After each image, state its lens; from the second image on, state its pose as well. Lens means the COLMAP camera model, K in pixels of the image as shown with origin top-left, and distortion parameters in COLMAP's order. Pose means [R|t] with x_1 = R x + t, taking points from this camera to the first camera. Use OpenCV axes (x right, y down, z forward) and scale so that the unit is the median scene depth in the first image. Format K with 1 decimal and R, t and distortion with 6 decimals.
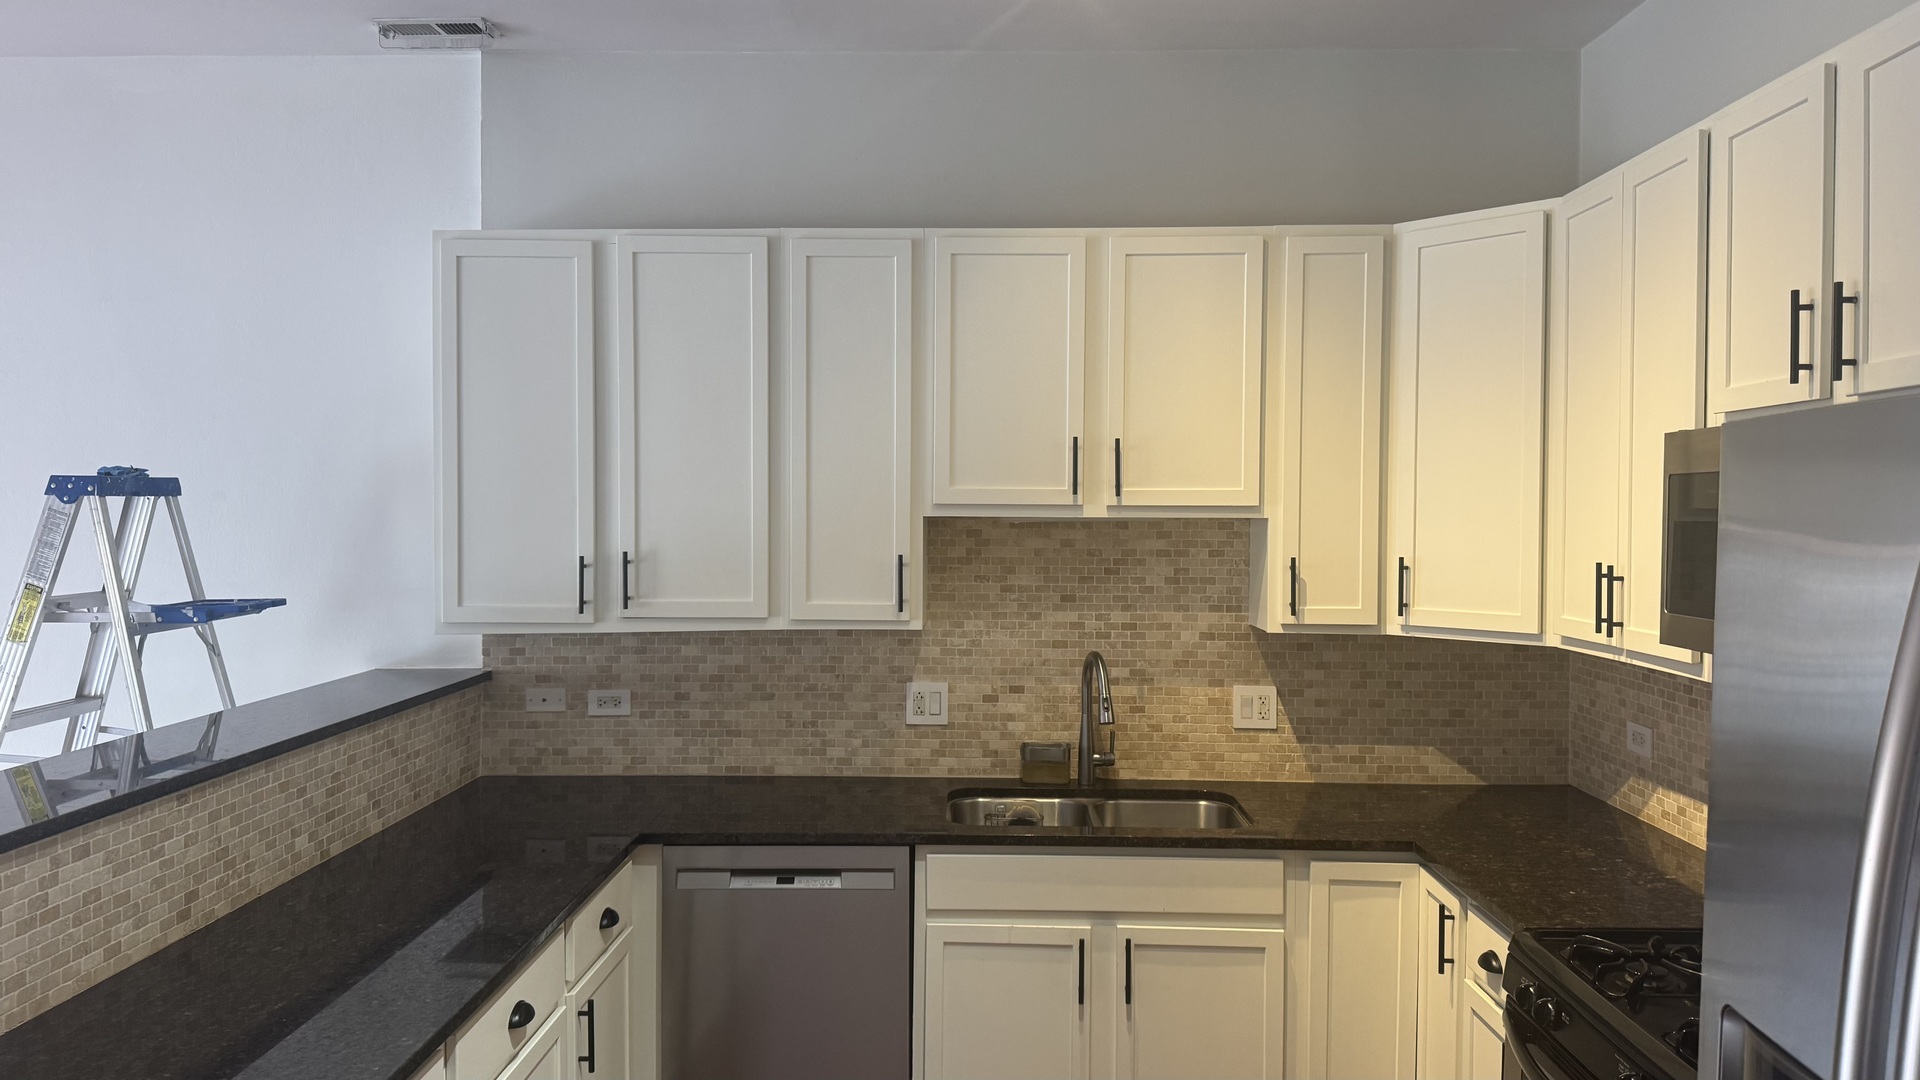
lens RADIAL K [[1333.9, 0, 952.8], [0, 1333.9, 537.2], [0, 0, 1]] dist [0.125231, -0.196380]
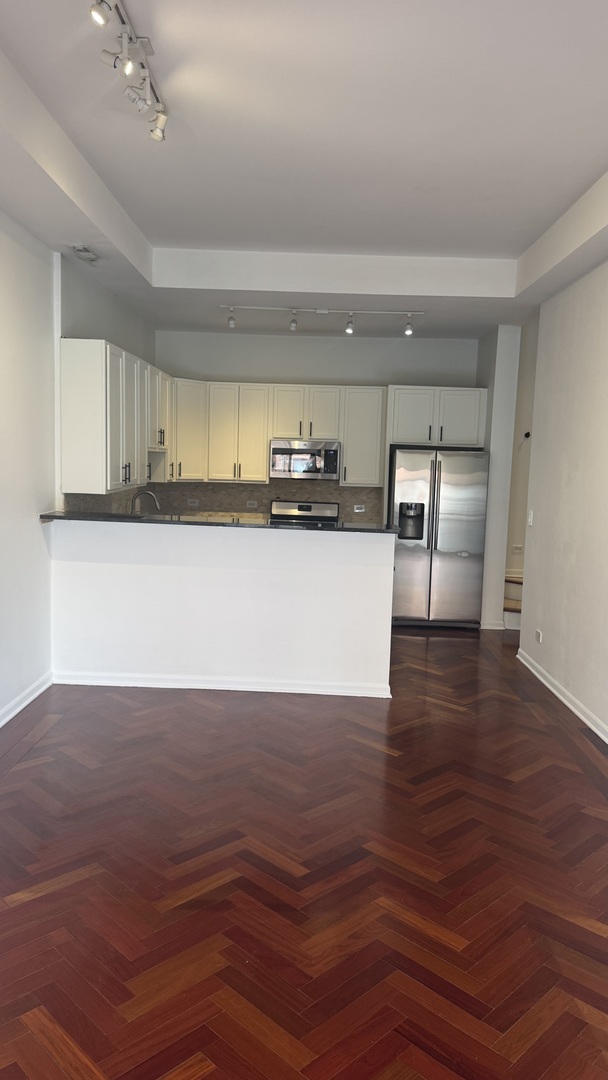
lens RADIAL K [[750.3, 0, 304.0], [0, 750.3, 540.0], [0, 0, 1]] dist [0.125231, -0.196380]
pose [[-0.009929, -0.110169, 0.993863, -1.843598], [-0.011718, 0.993857, 0.110051, -0.005616], [-0.999882, -0.010553, -0.011159, 0.611043]]
